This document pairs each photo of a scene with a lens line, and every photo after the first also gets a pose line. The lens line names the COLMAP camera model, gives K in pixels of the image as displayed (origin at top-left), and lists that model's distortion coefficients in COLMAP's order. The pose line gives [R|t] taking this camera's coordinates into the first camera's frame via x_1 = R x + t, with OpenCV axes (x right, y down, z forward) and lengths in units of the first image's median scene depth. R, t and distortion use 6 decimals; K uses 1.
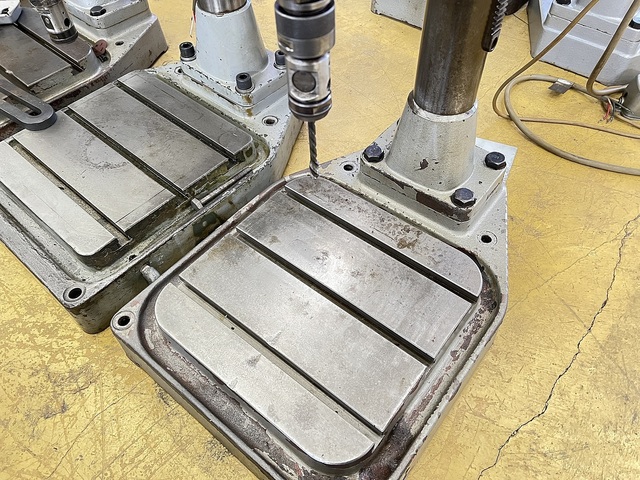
lens RADIAL K [[474.3, 0, 324.9], [0, 474.3, 243.1], [0, 0, 1]] dist [0.044468, -0.040754]
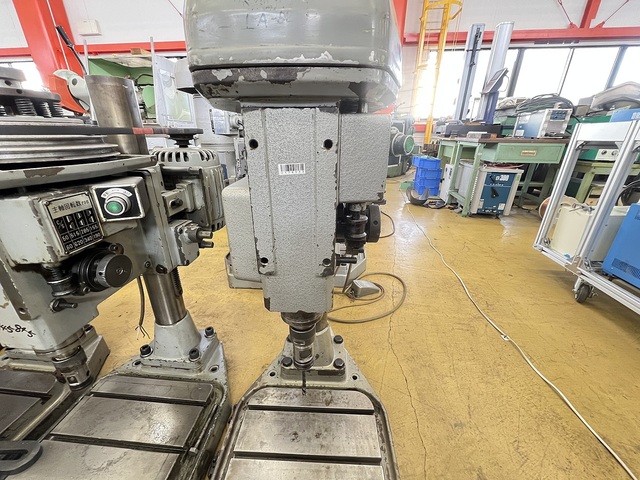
lens RADIAL K [[254.5, 0, 320.0], [0, 254.5, 239.4], [0, 0, 1]] dist [-0.005159, 0.001257]
pose [[0.807642, -0.201087, 0.554327, -0.276487], [0.453760, 0.812289, -0.366453, -0.160925], [-0.376585, 0.547495, 0.747284, -0.099675]]
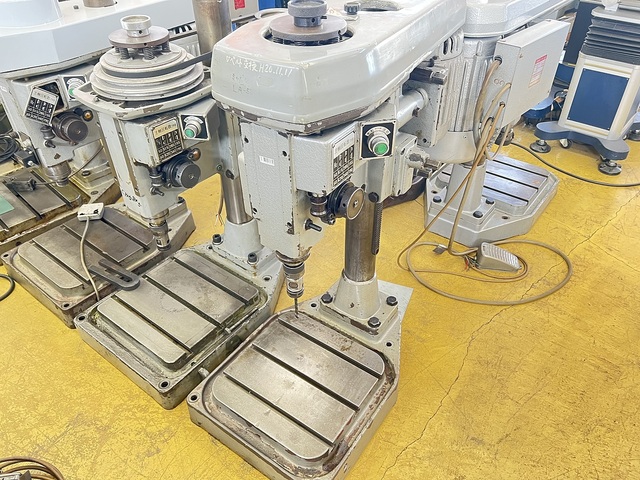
lens RADIAL K [[474.3, 0, 328.5], [0, 474.3, 240.5], [0, 0, 1]] dist [0.044468, -0.040754]
pose [[0.997266, -0.025354, 0.069416, -0.012683], [0.041218, 0.970462, -0.237706, 0.029661], [-0.061338, 0.239917, 0.968854, -0.868133]]
